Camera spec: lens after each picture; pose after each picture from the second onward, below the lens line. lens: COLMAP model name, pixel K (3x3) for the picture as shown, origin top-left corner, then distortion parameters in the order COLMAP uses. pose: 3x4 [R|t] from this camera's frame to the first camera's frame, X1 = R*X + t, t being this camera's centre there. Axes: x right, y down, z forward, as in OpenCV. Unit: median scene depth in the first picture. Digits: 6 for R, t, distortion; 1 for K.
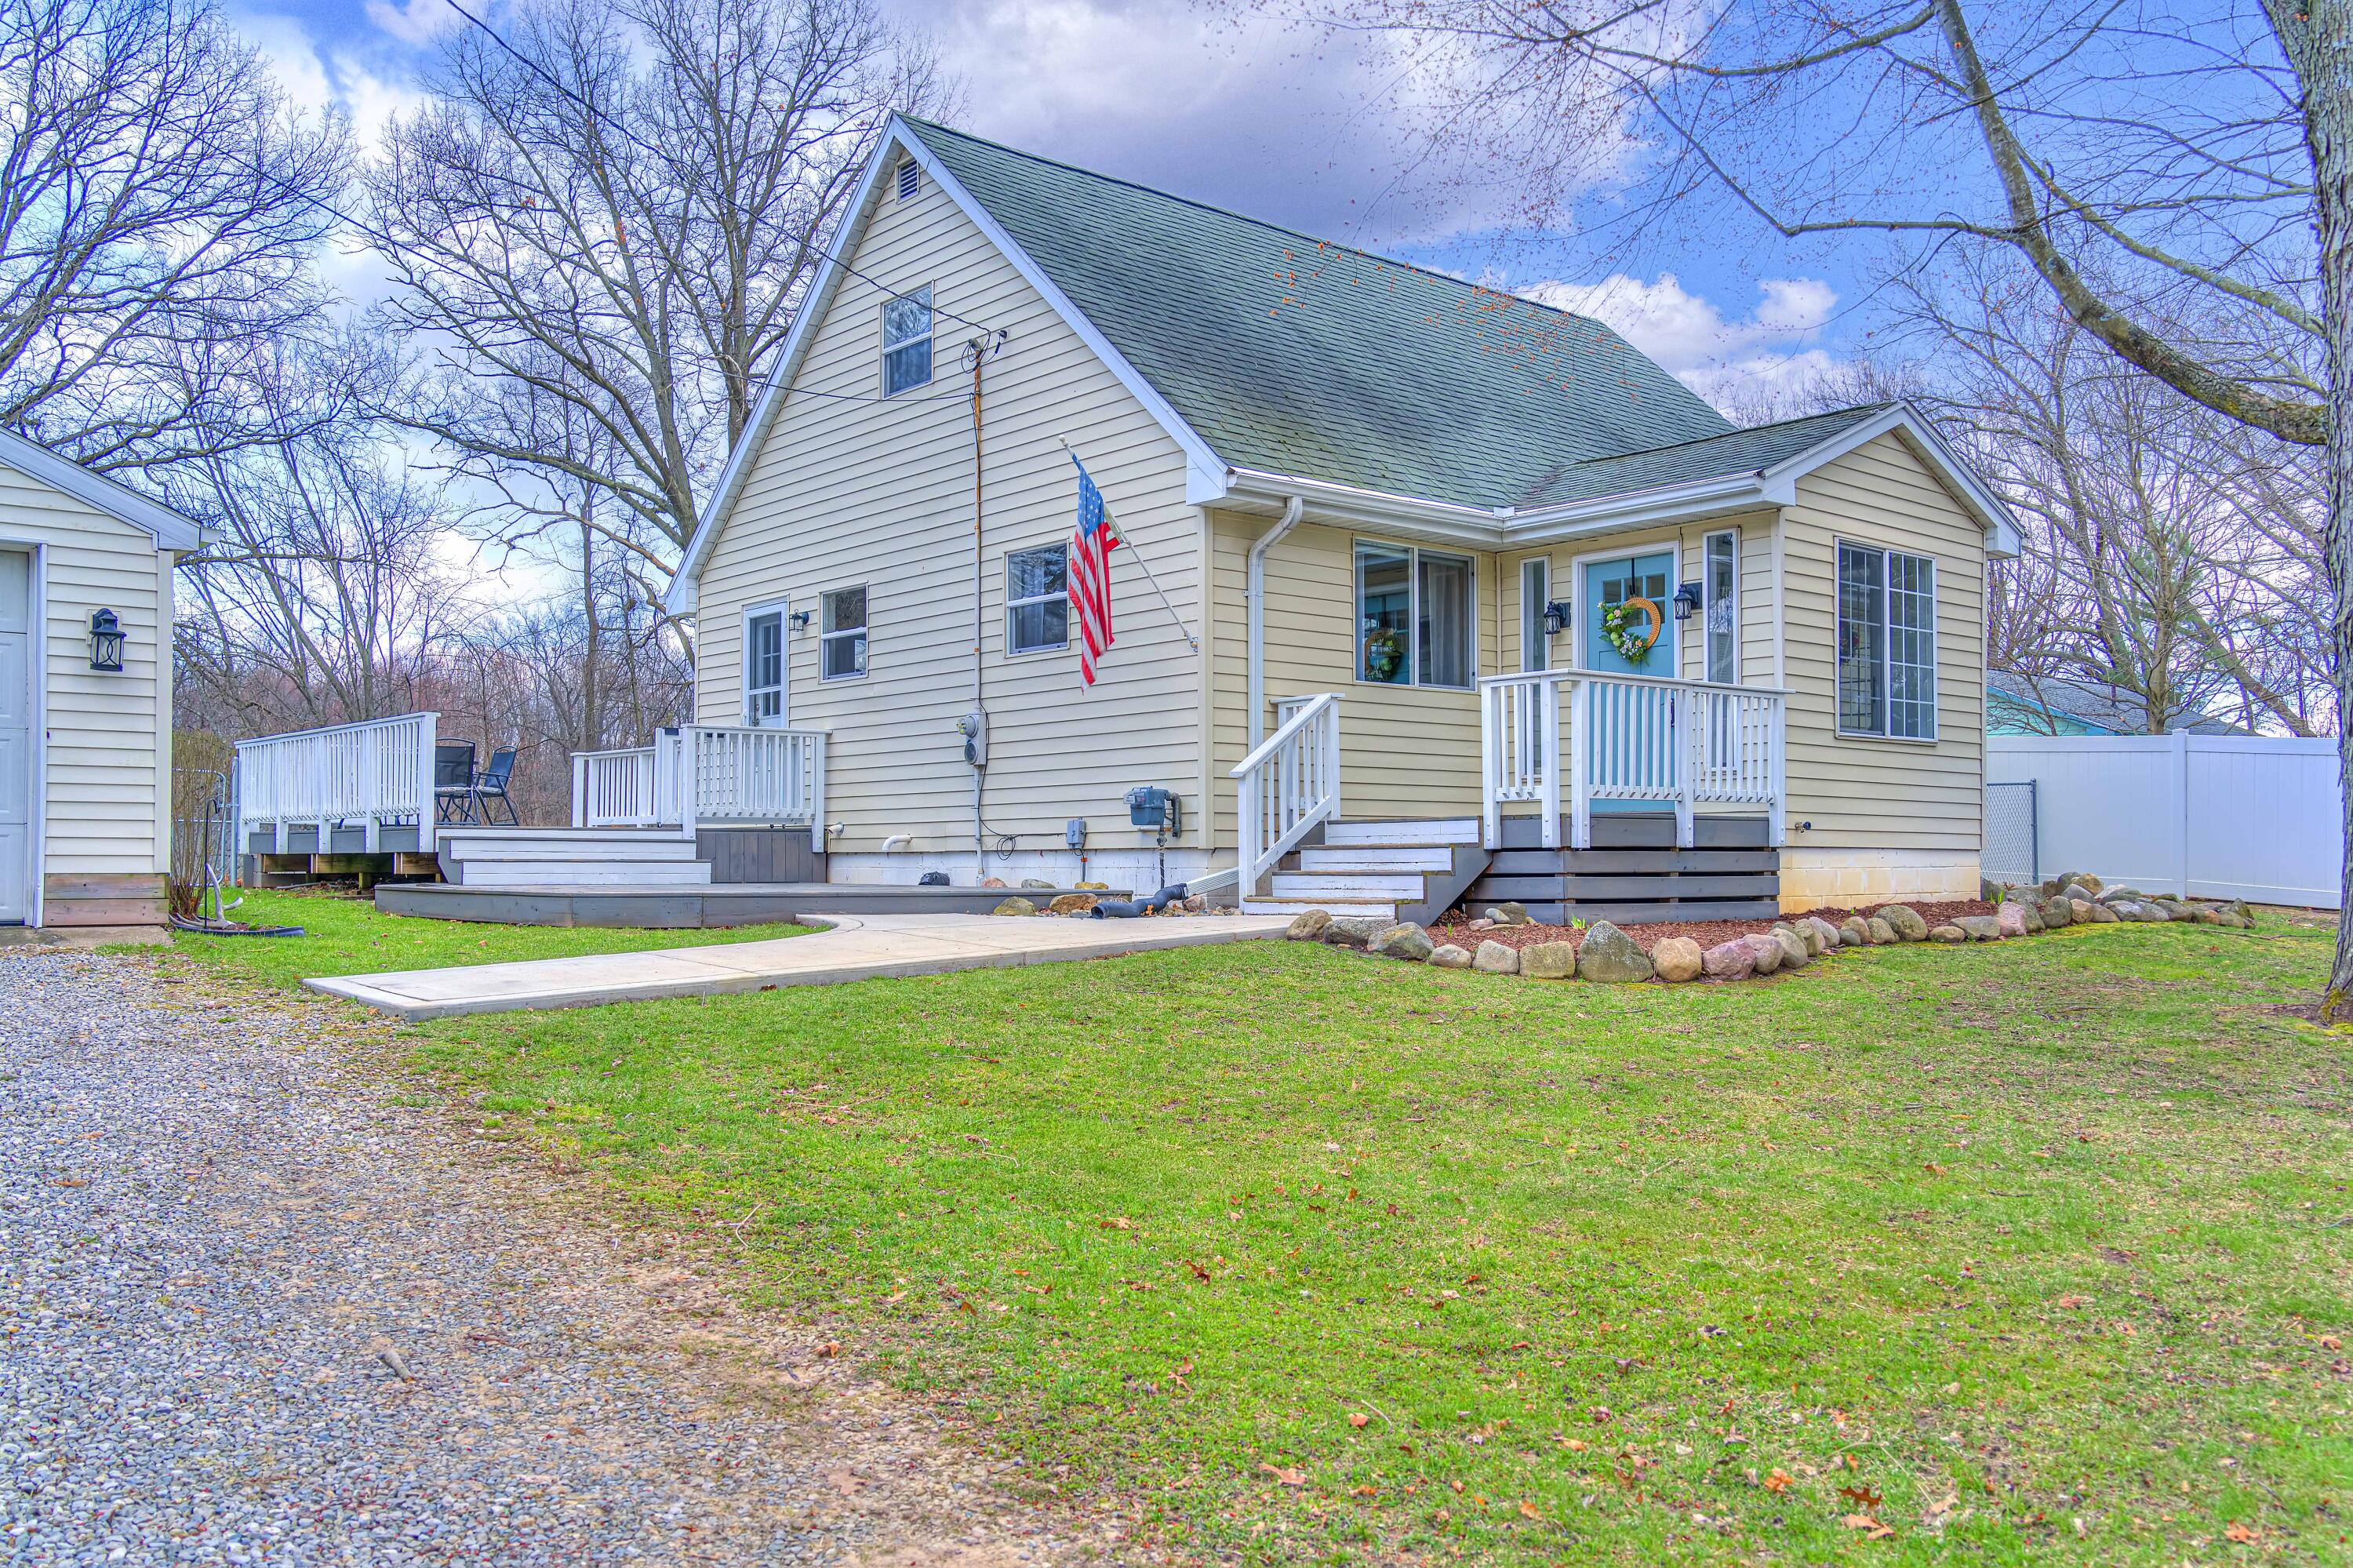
lens RADIAL K [[1914.1, 0, 1176.5], [0, 1914.1, 784.0], [0, 0, 1]] dist [-0.006569, -0.001063]
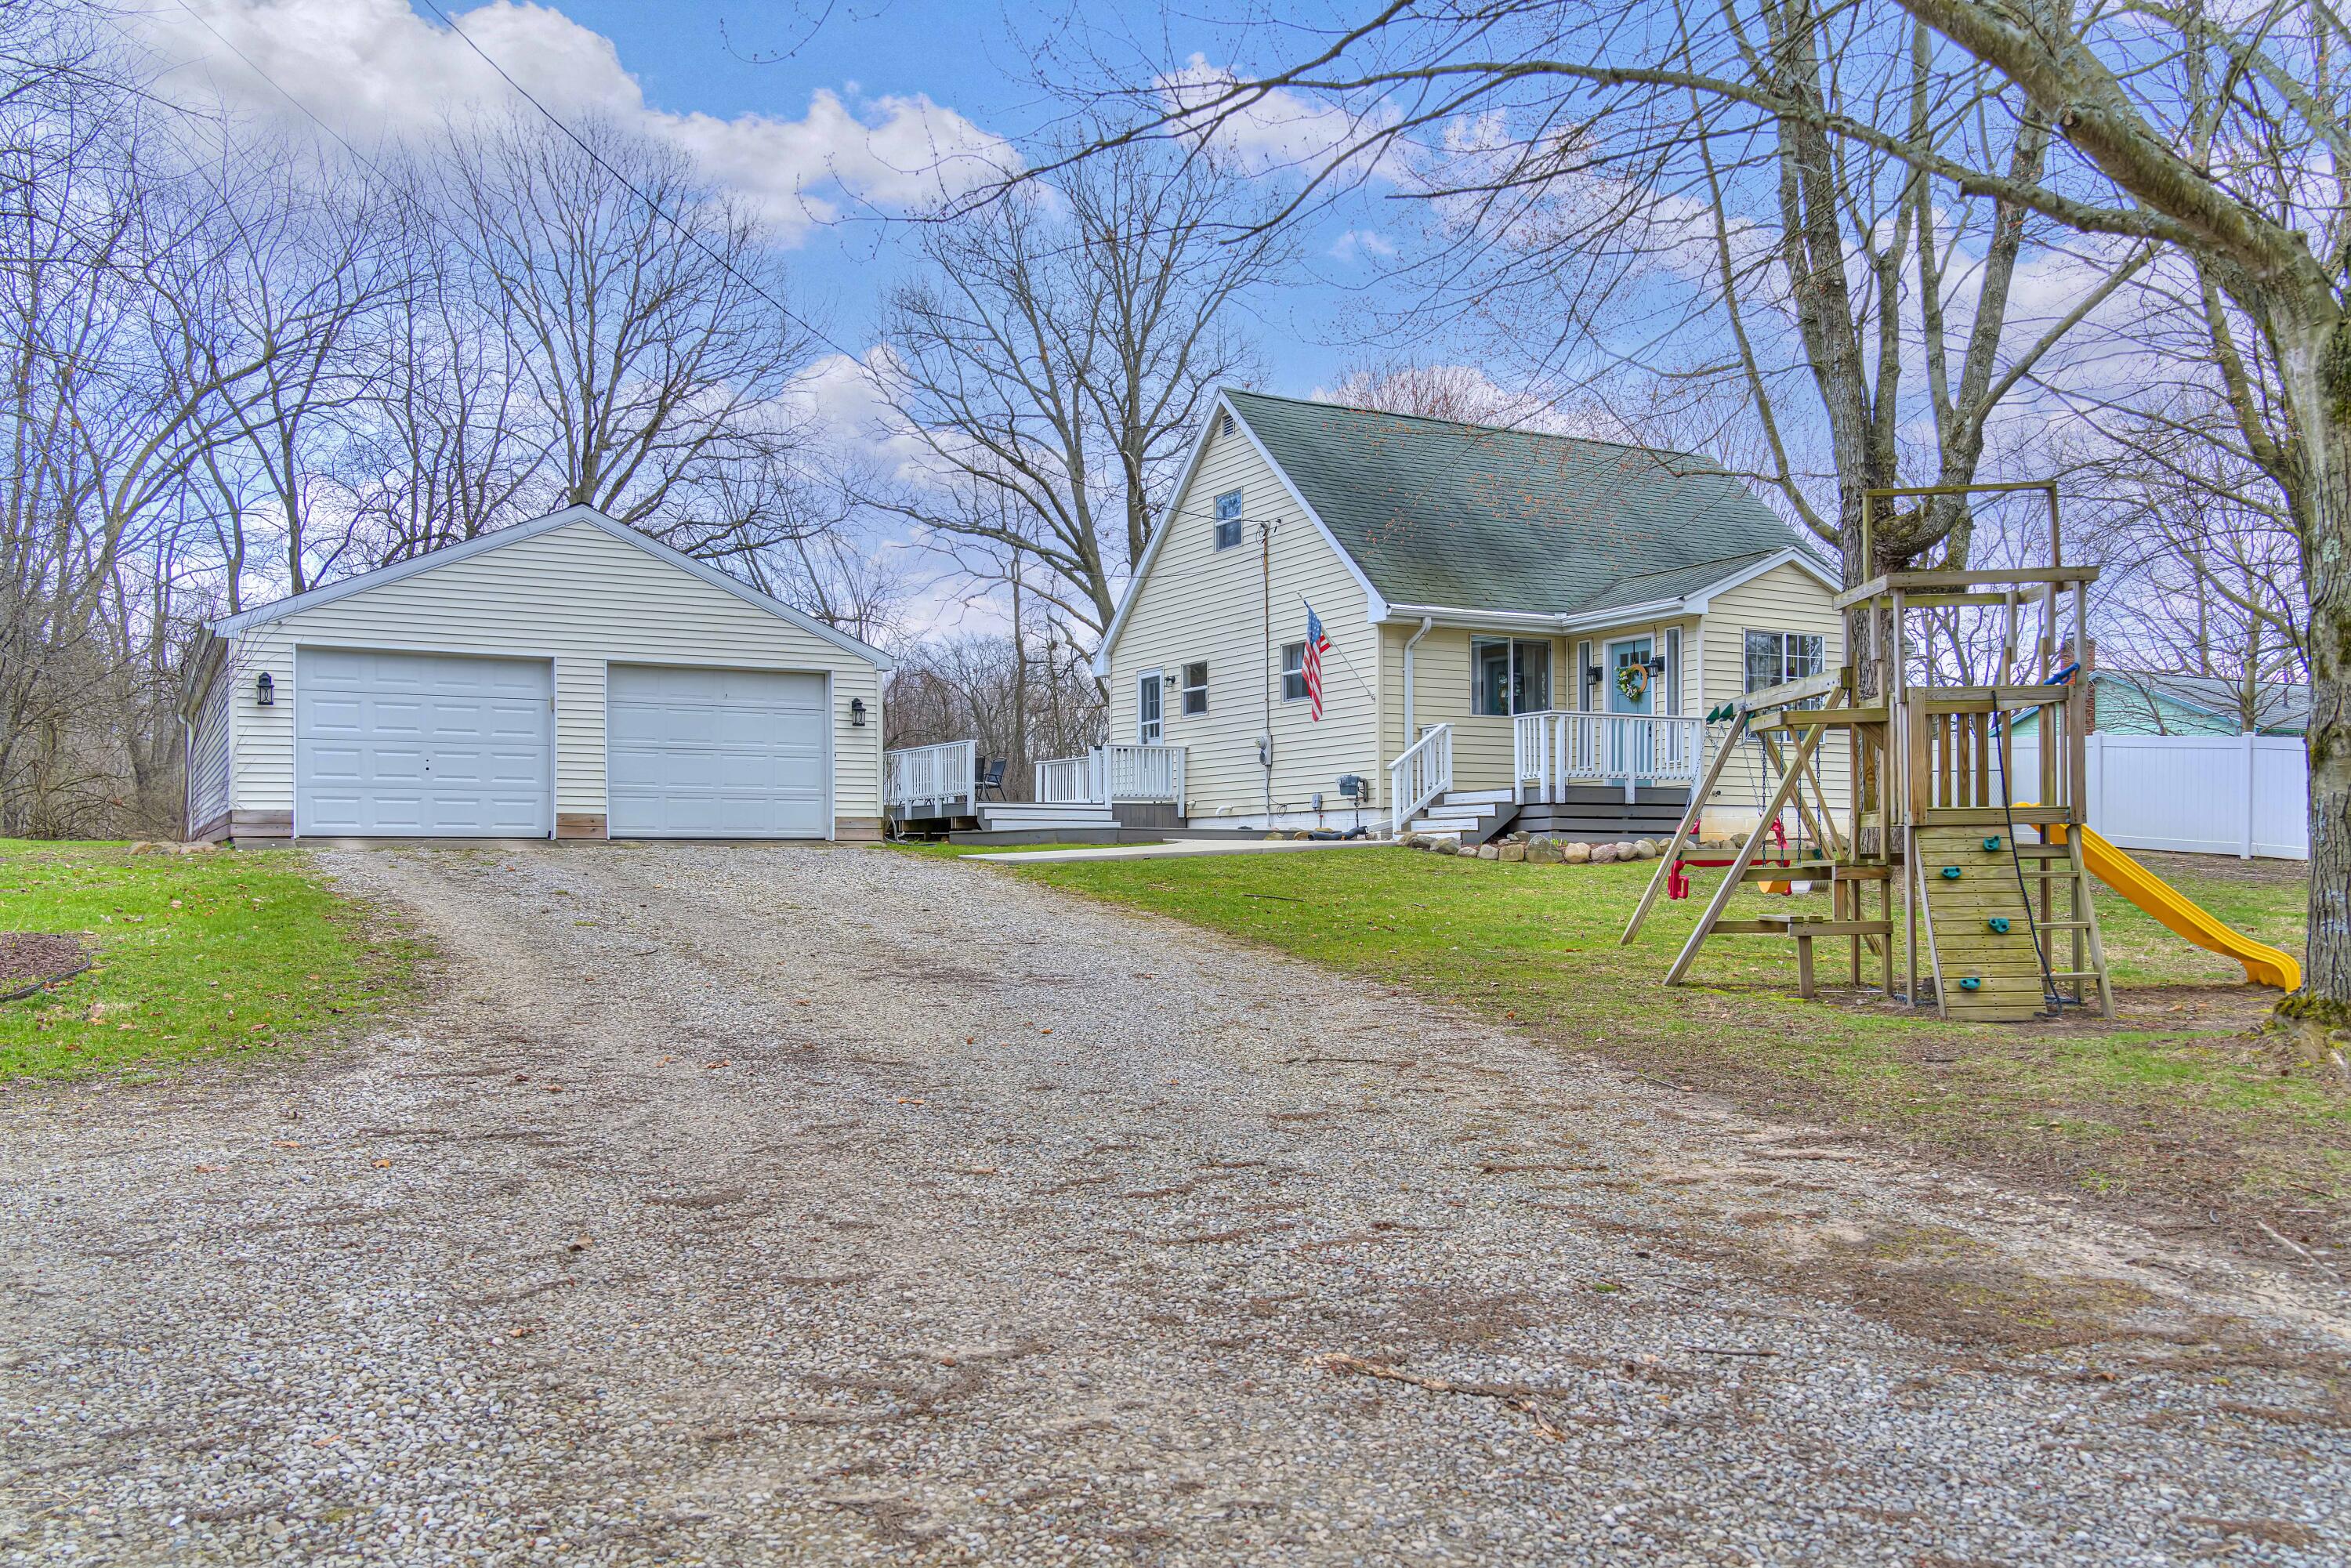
lens RADIAL K [[1910.8, 0, 1098.3], [0, 1910.8, 717.9], [0, 0, 1]] dist [-0.011316, 0.000349]
pose [[0.969692, -0.018156, -0.243655, 0.179418], [0.008959, 0.999207, -0.038802, 0.014175], [0.244166, 0.035443, 0.969086, -0.765258]]
